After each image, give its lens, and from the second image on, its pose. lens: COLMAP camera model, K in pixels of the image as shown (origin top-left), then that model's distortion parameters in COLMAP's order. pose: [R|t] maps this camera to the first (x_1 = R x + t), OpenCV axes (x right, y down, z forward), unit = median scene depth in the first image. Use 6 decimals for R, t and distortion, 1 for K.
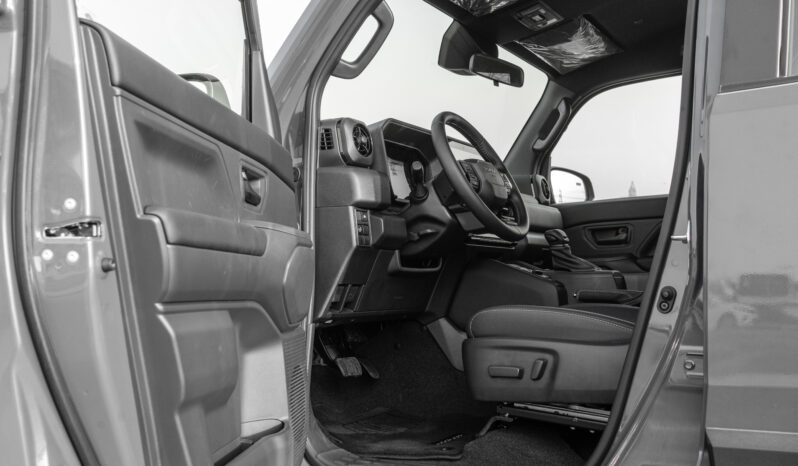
lens RADIAL K [[778.5, 0, 398.3], [0, 778.5, 232.9], [0, 0, 1]] dist [-0.013428, 0.000000]
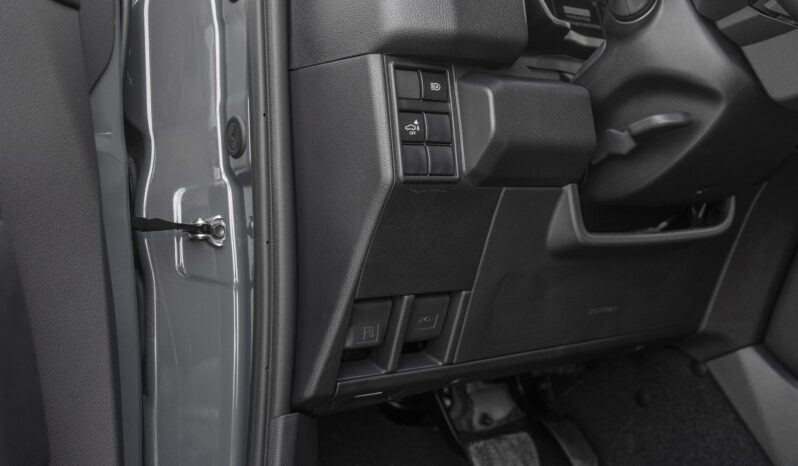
lens RADIAL K [[778.5, 0, 401.8], [0, 778.5, 234.1], [0, 0, 1]] dist [-0.013428, 0.000000]
pose [[0.906697, -0.013670, -0.421562, 0.075707], [0.052202, 0.995427, 0.079999, 0.012420], [0.418540, -0.094541, 0.903264, 0.671280]]
